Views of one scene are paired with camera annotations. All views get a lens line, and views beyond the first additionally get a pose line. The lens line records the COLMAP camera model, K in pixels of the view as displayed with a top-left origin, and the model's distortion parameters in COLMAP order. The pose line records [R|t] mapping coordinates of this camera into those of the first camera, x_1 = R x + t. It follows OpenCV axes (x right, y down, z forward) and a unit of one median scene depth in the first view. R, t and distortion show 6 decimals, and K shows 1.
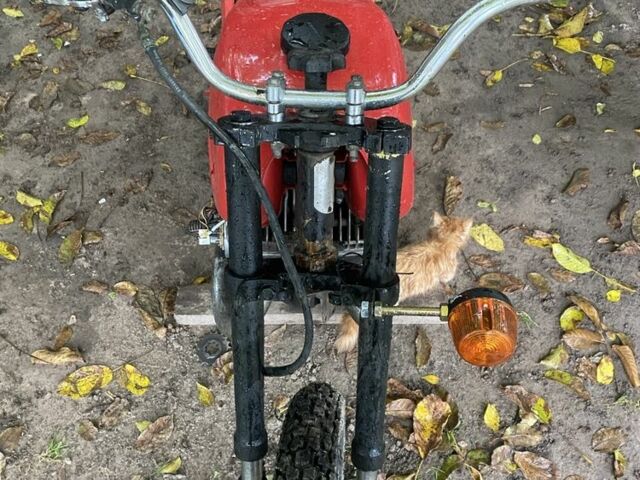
lens RADIAL K [[625.4, 0, 320.0], [0, 625.4, 240.0], [0, 0, 1]] dist [0.106510, -0.248509]
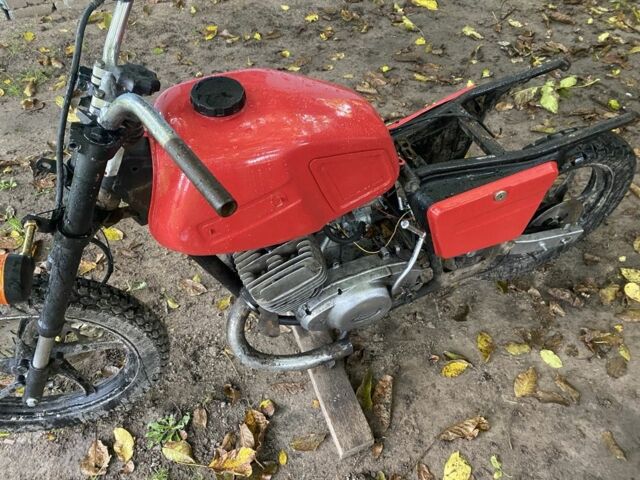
lens RADIAL K [[481.2, 0, 320.0], [0, 481.2, 240.0], [0, 0, 1]] dist [0.004963, -0.000382]
pose [[0.337001, 0.722373, -0.603828, 0.426656], [-0.754945, 0.590550, 0.285147, -0.300591], [0.562573, 0.359761, 0.744368, 0.241773]]
